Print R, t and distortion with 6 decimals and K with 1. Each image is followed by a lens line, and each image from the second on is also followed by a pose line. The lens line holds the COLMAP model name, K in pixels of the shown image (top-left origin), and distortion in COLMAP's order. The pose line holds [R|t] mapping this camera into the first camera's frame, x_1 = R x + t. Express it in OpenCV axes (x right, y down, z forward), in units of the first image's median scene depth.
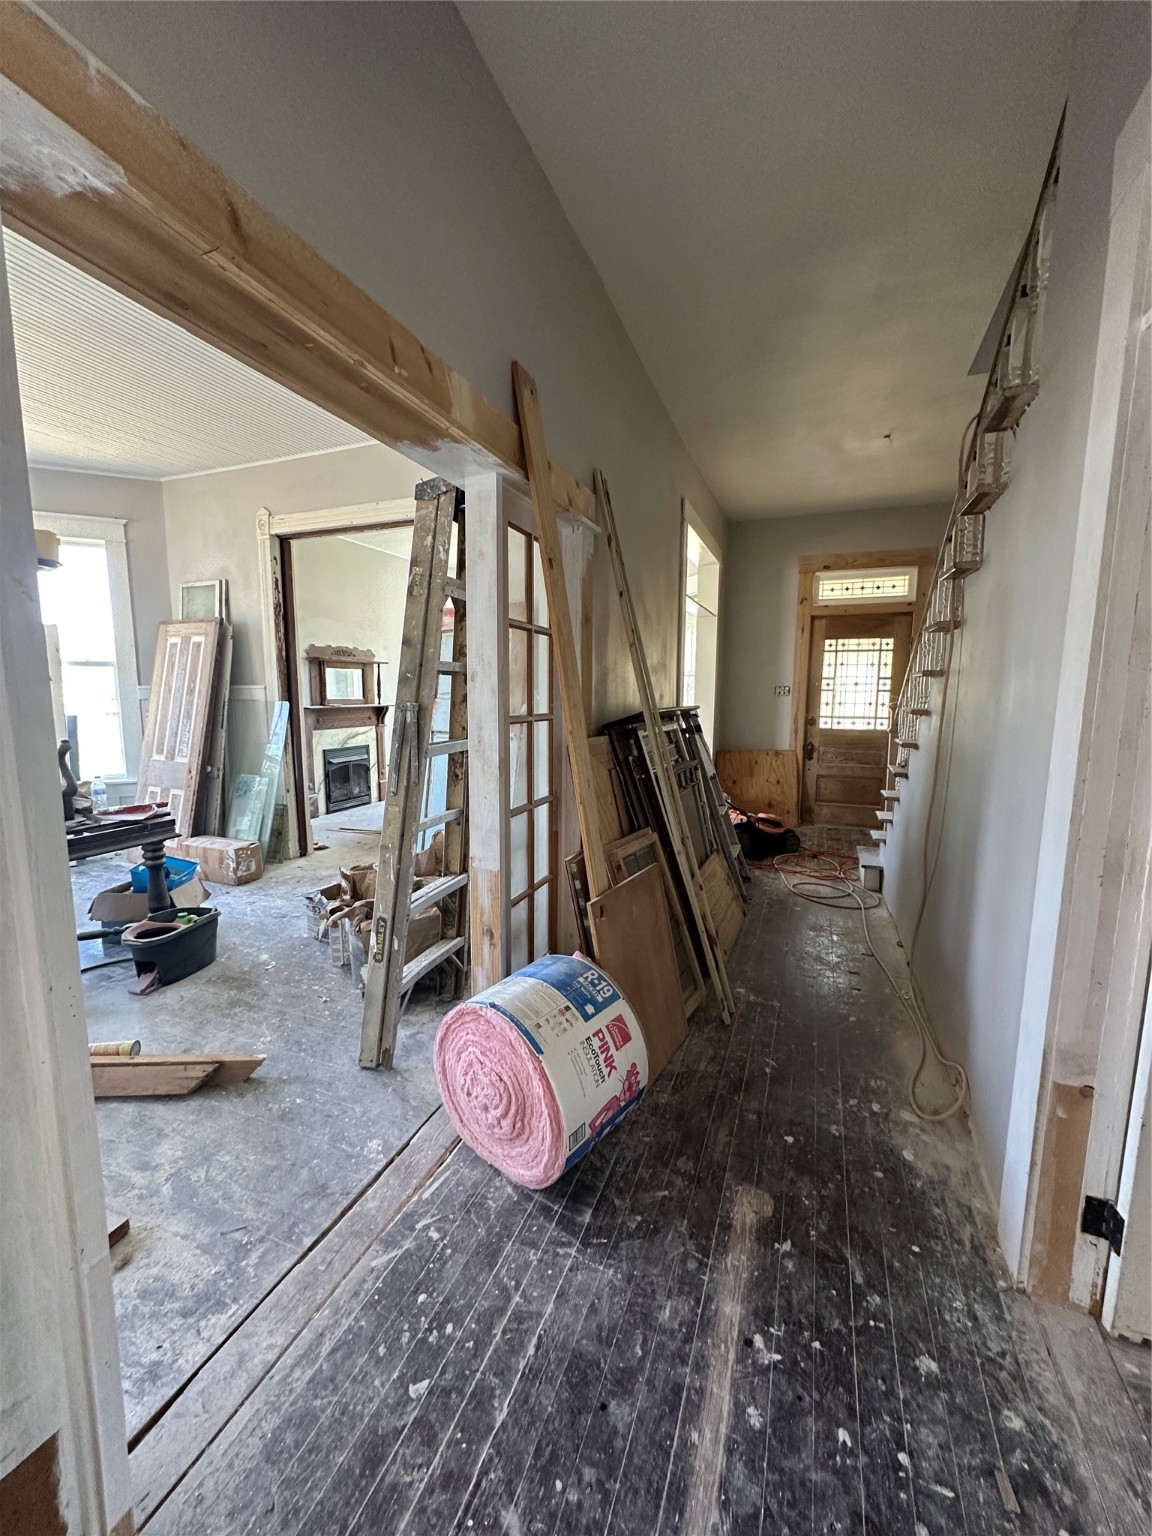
lens RADIAL K [[612.0, 0, 573.9], [0, 612.0, 770.9], [0, 0, 1]] dist [-0.001946, 0.000838]
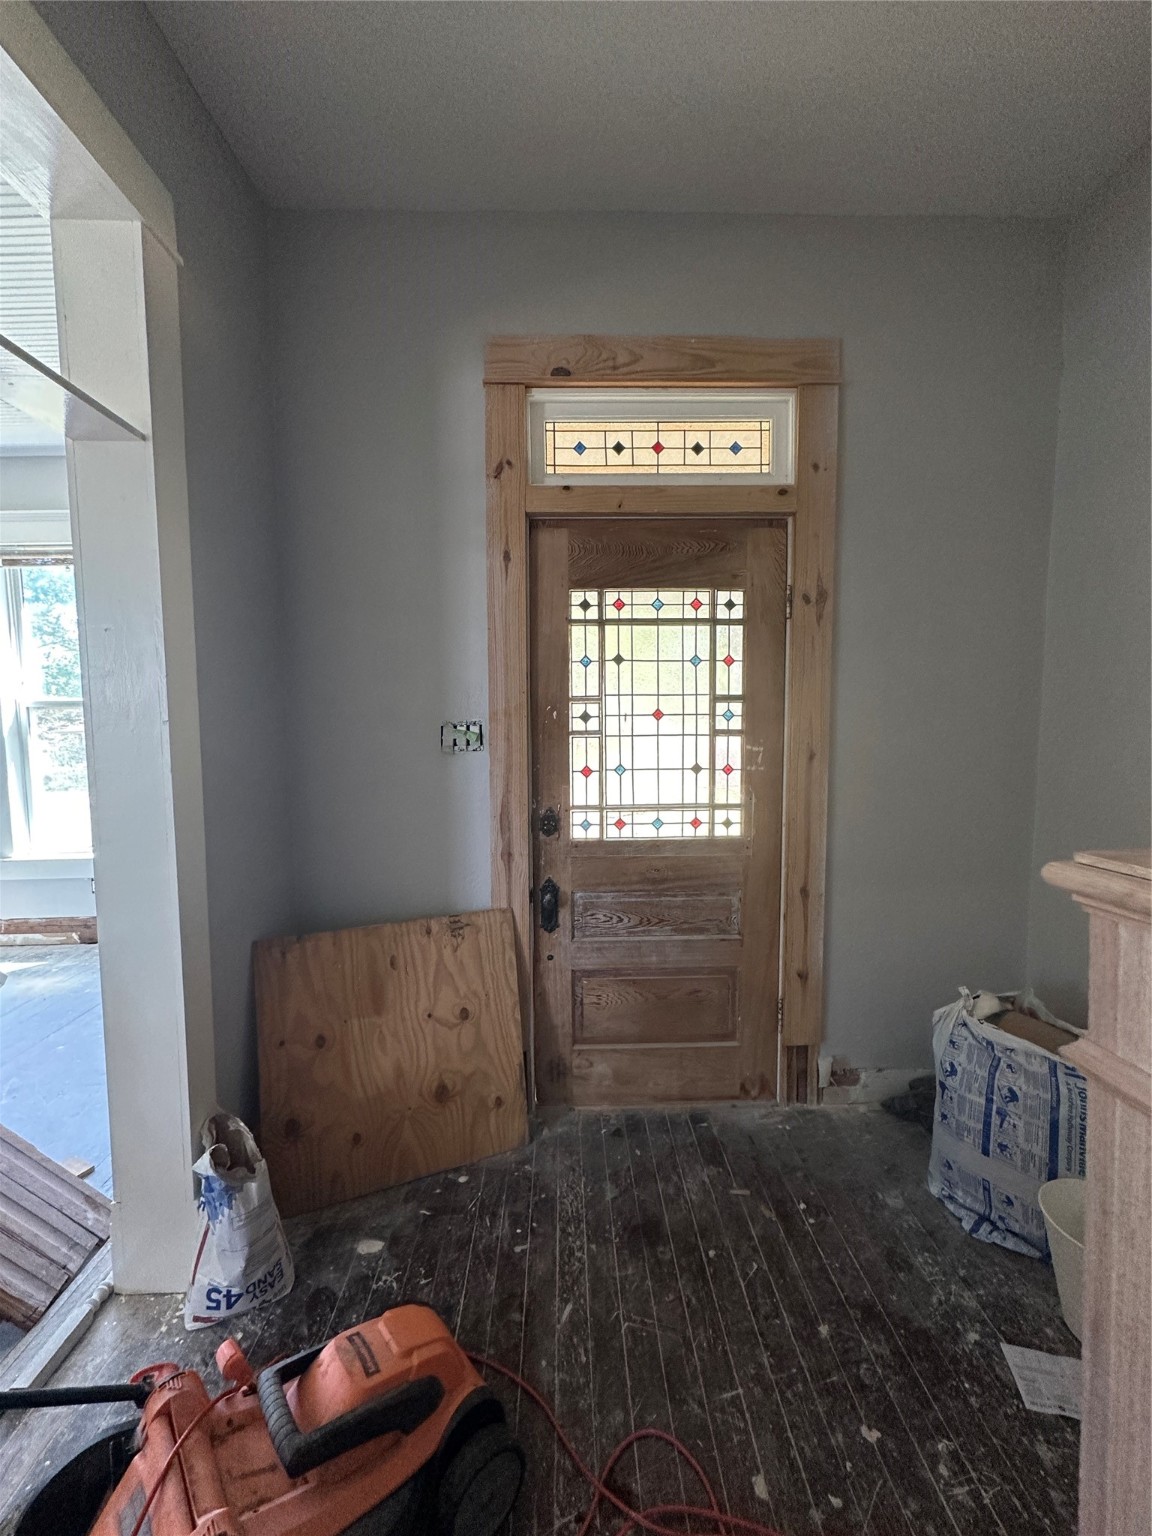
lens RADIAL K [[612.0, 0, 570.9], [0, 612.0, 770.1], [0, 0, 1]] dist [-0.001946, 0.000838]
pose [[0.925434, -0.038942, 0.376902, 0.274409], [0.062584, 0.996752, -0.050681, -0.093542], [-0.373704, 0.070490, 0.924866, 0.681457]]
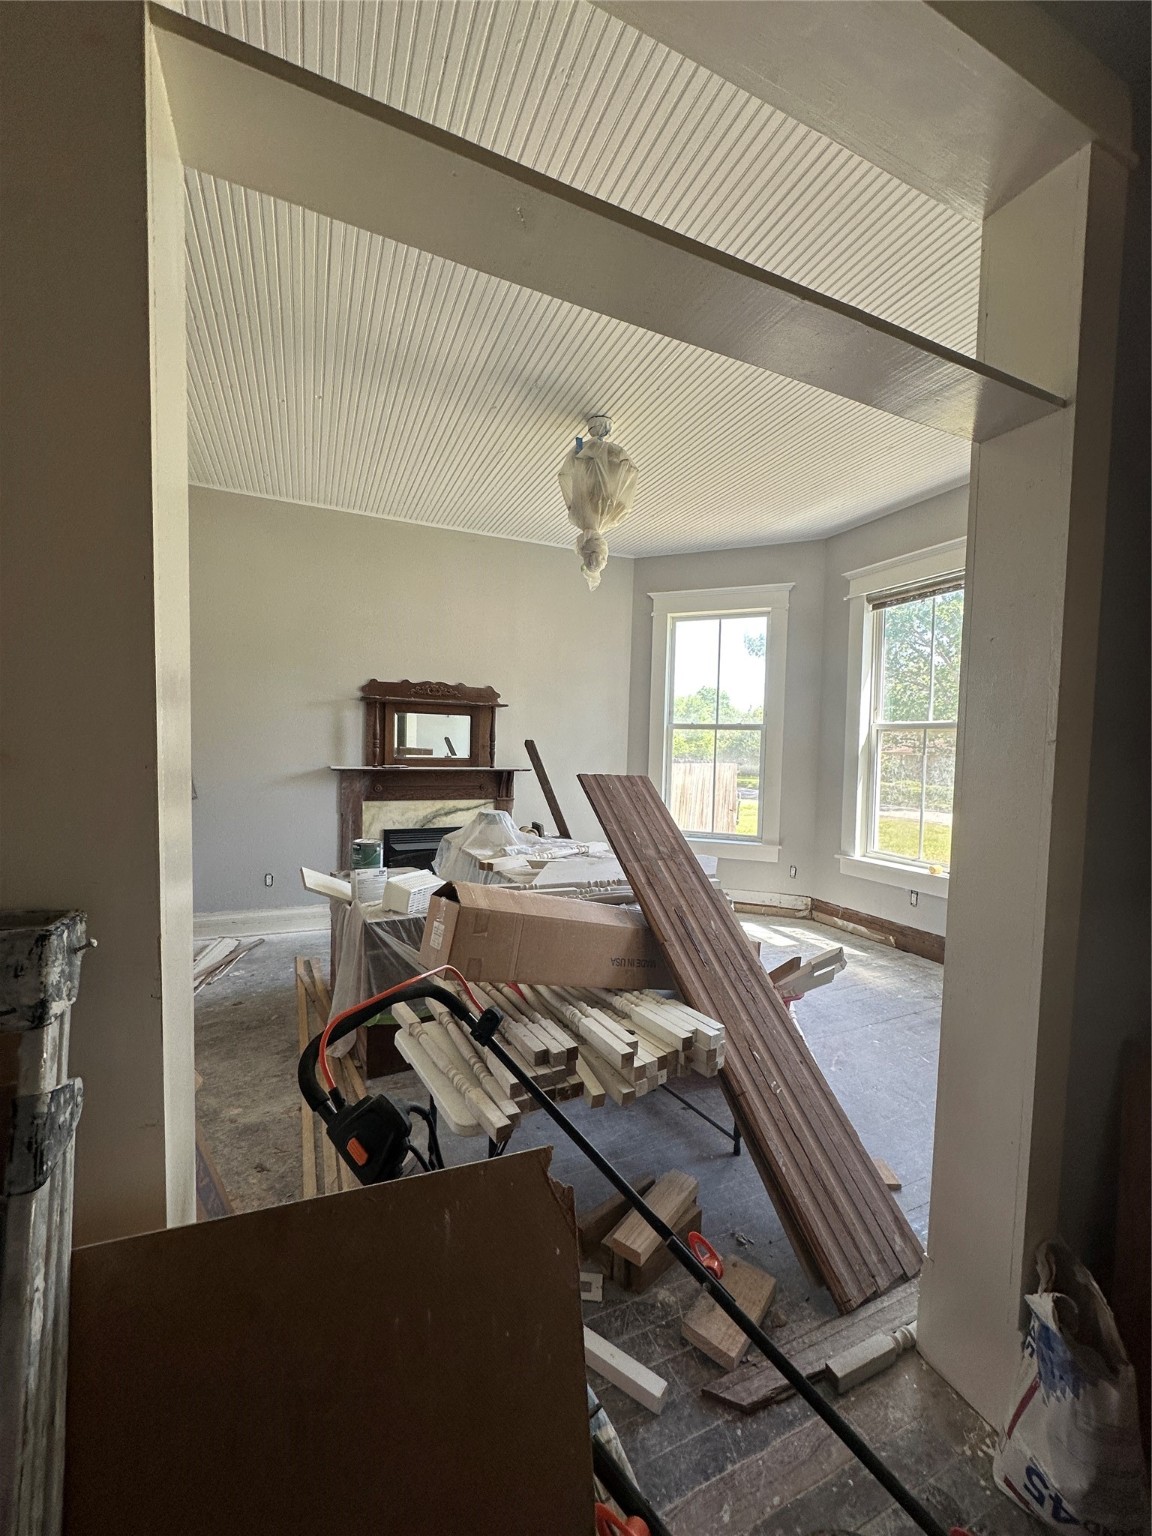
lens RADIAL K [[612.0, 0, 575.6], [0, 612.0, 767.1], [0, 0, 1]] dist [-0.001946, 0.000838]
pose [[0.713062, 0.042038, -0.699840, 0.250731], [-0.116290, 0.991465, -0.058933, -0.096550], [0.691389, 0.123407, 0.711865, 0.710992]]
